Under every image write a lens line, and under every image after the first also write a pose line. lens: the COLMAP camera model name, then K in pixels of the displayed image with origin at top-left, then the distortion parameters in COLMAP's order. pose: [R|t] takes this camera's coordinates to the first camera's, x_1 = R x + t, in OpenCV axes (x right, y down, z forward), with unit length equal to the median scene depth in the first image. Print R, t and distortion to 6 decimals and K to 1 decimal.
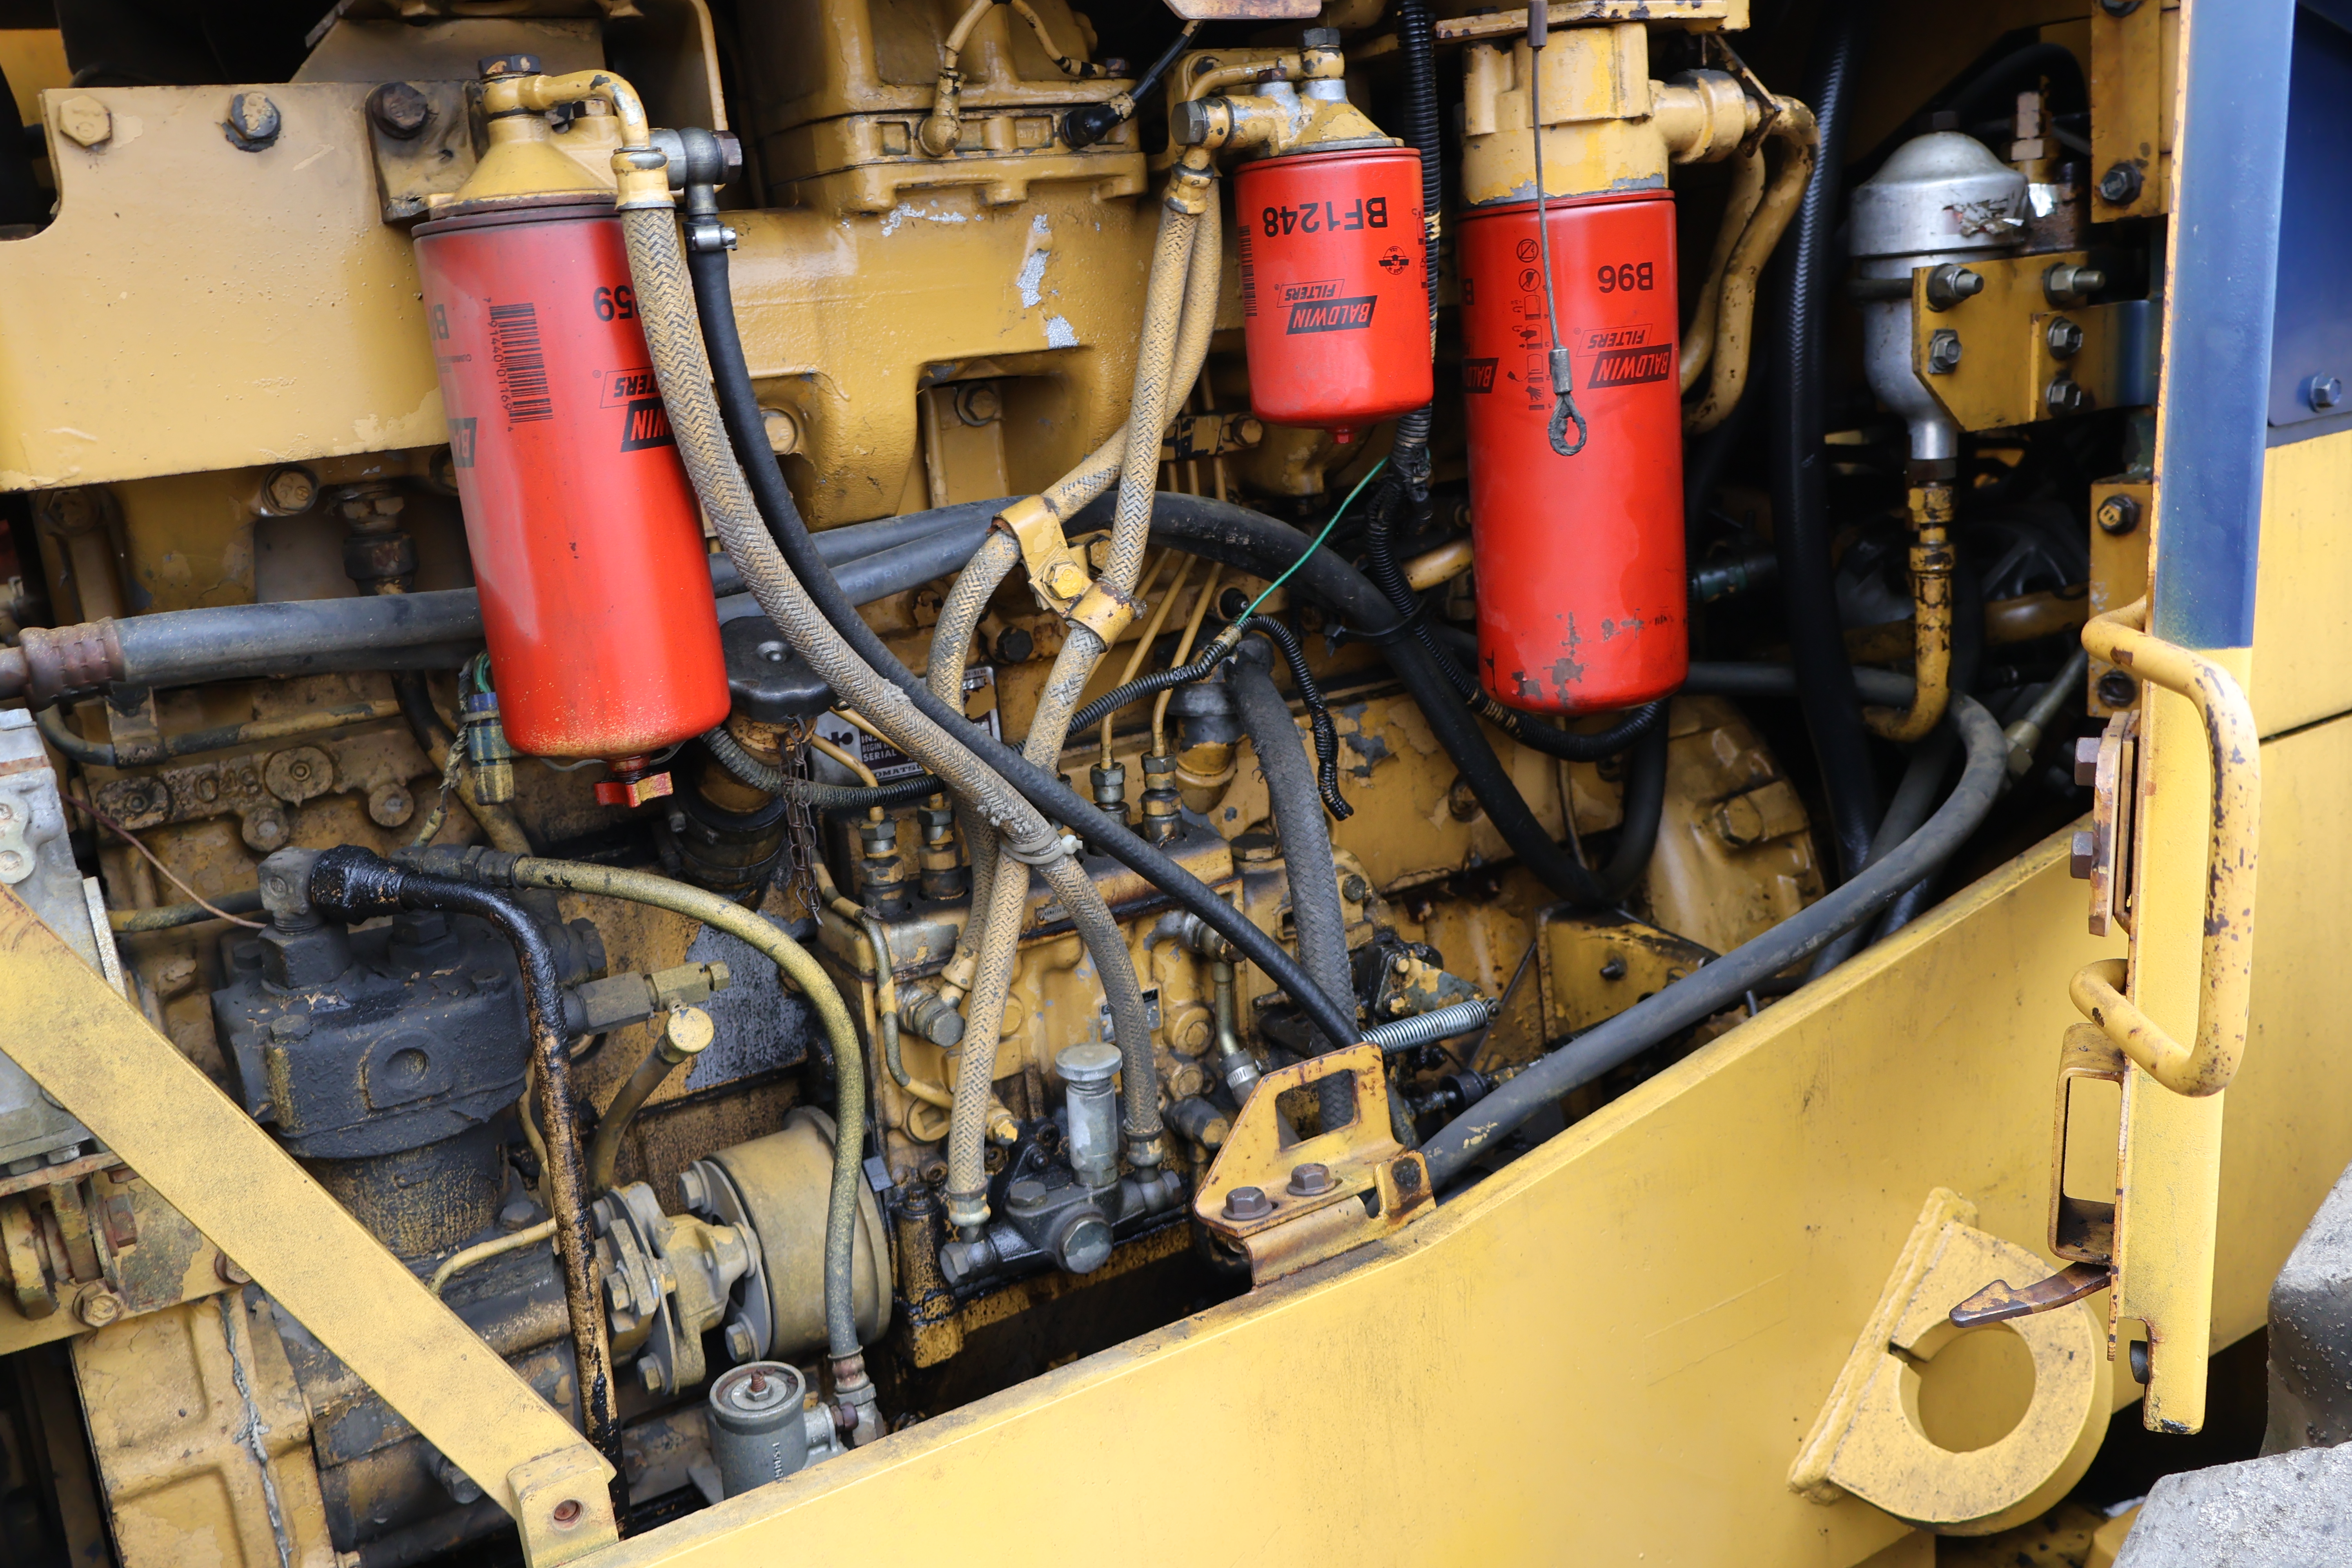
lens RADIAL K [[1987.1, 0, 1166.3], [0, 1987.1, 790.7], [0, 0, 1]] dist [0.007992, -0.006782]
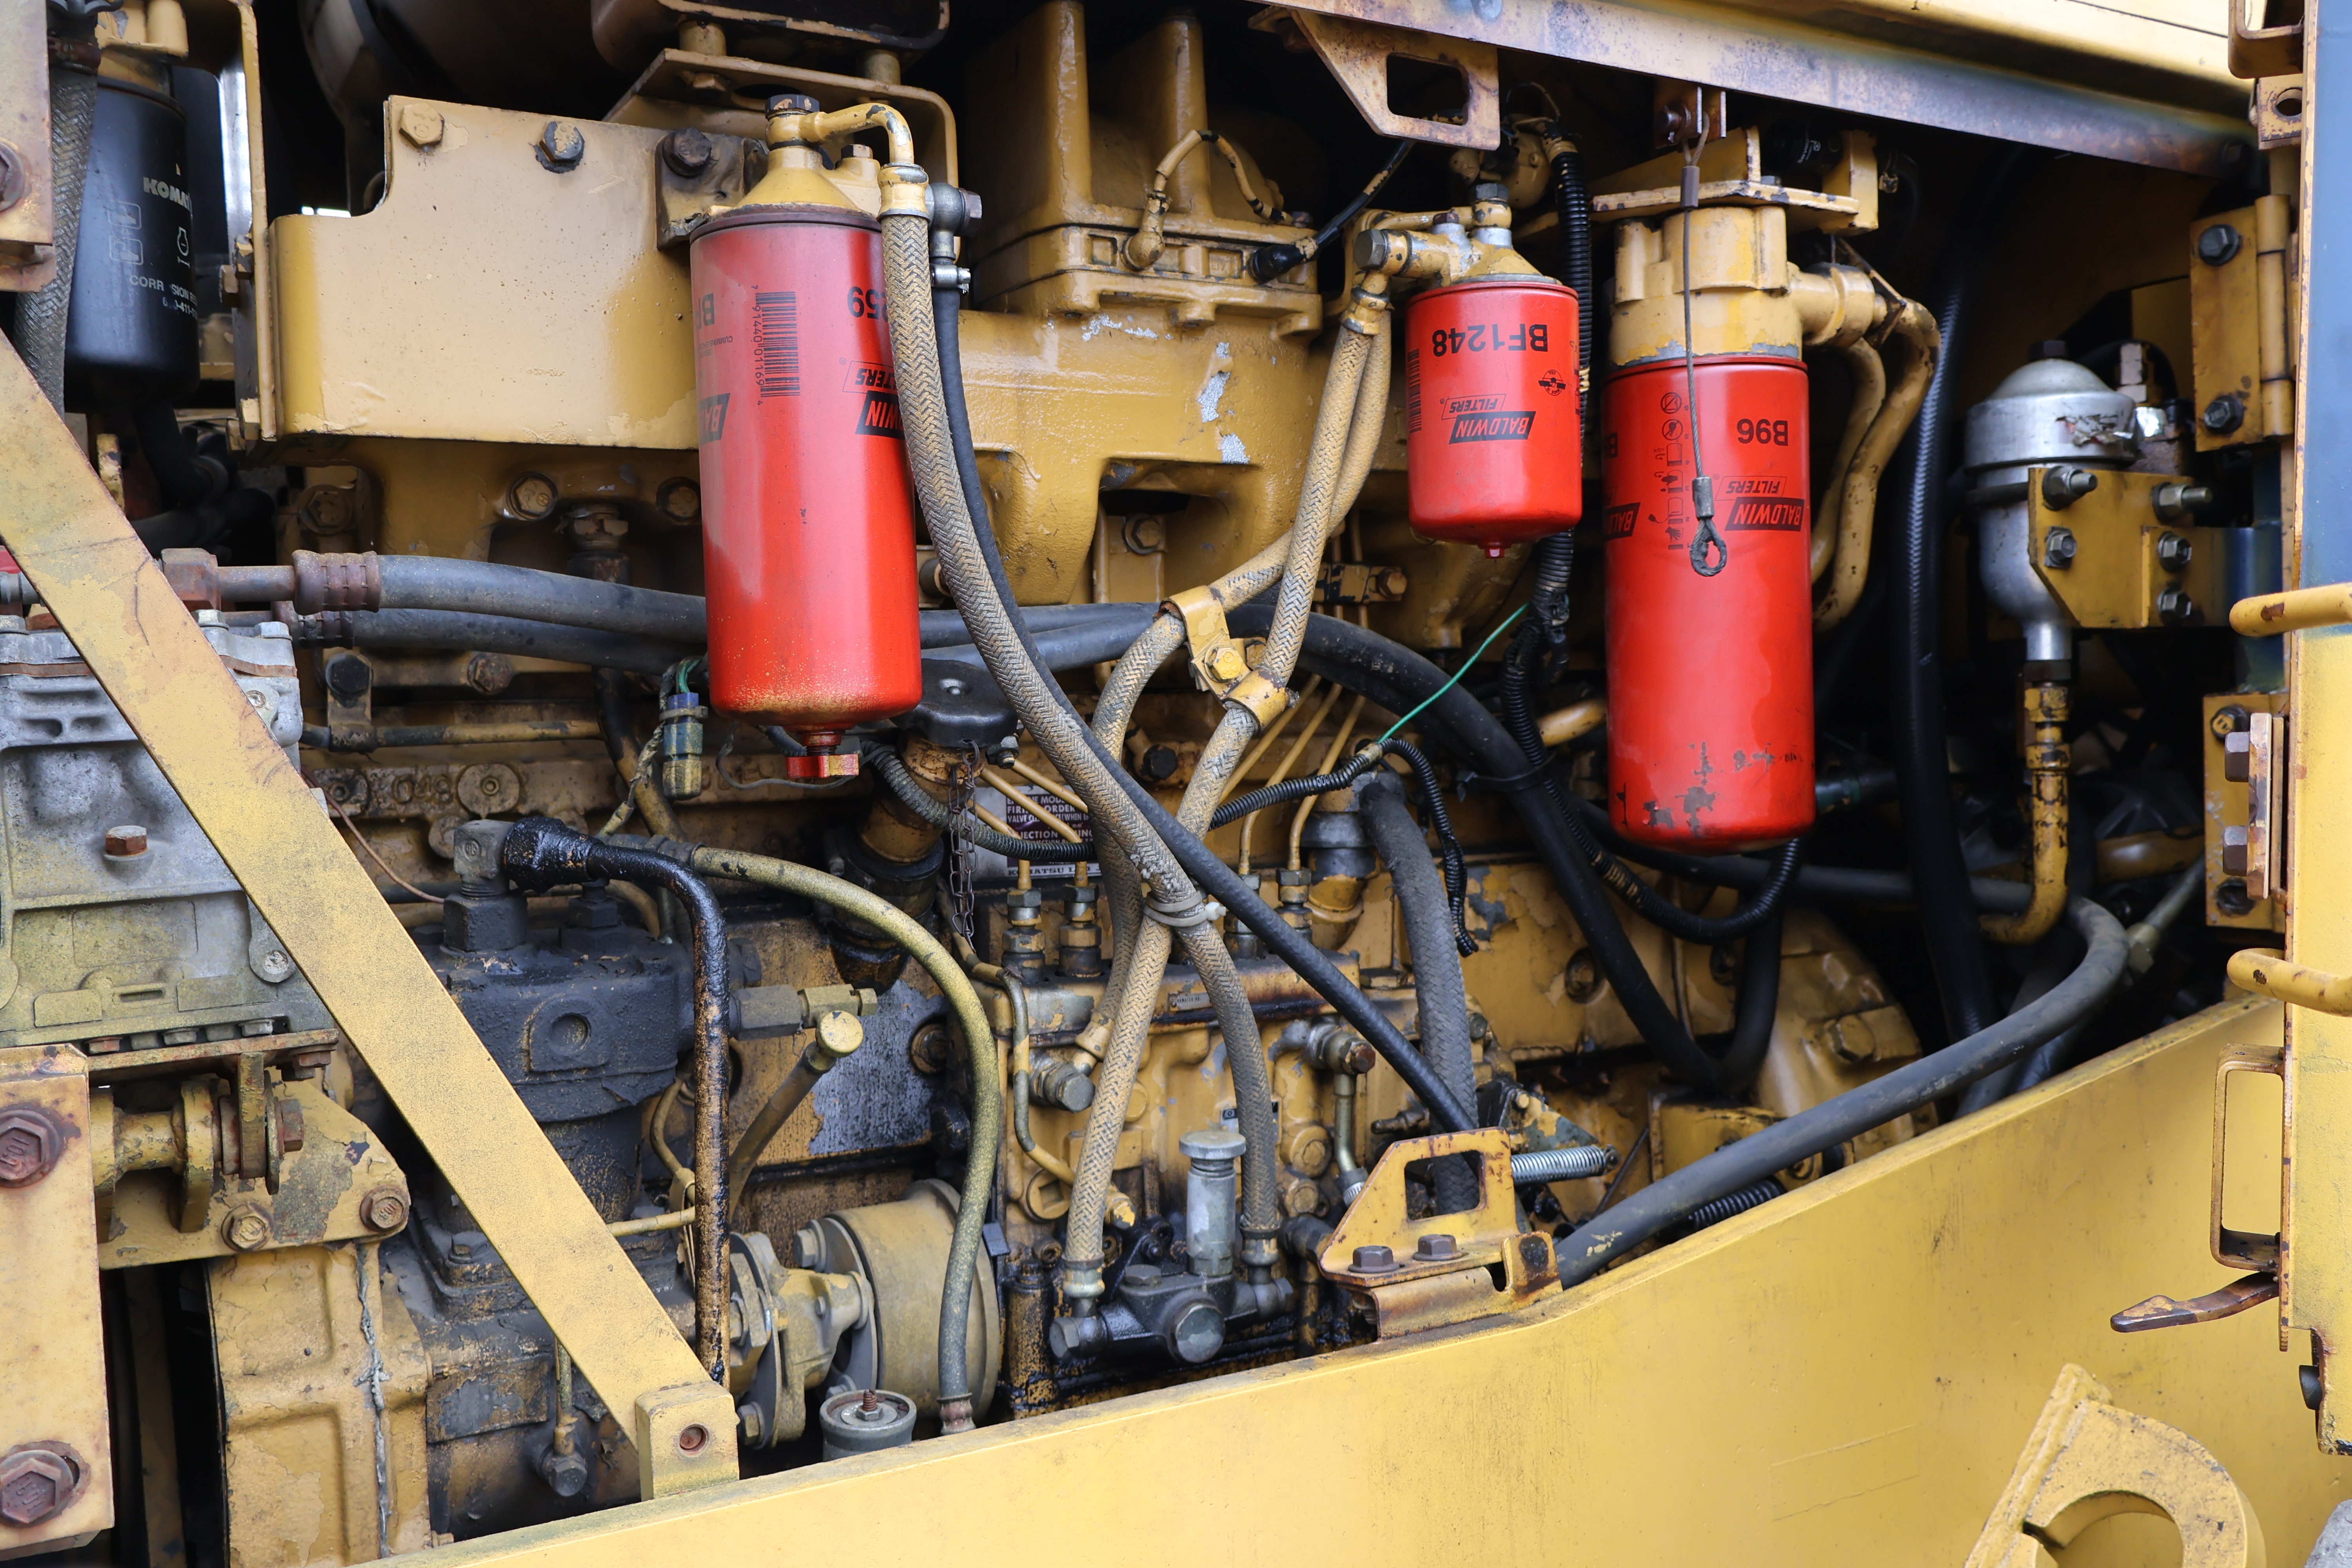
lens RADIAL K [[1987.1, 0, 1166.3], [0, 1987.1, 790.7], [0, 0, 1]] dist [0.007992, -0.006782]
pose [[0.997205, 0.064359, -0.037962, -0.037899], [-0.070686, 0.977228, -0.200070, 0.174099], [0.024221, 0.202194, 0.979046, -0.019925]]
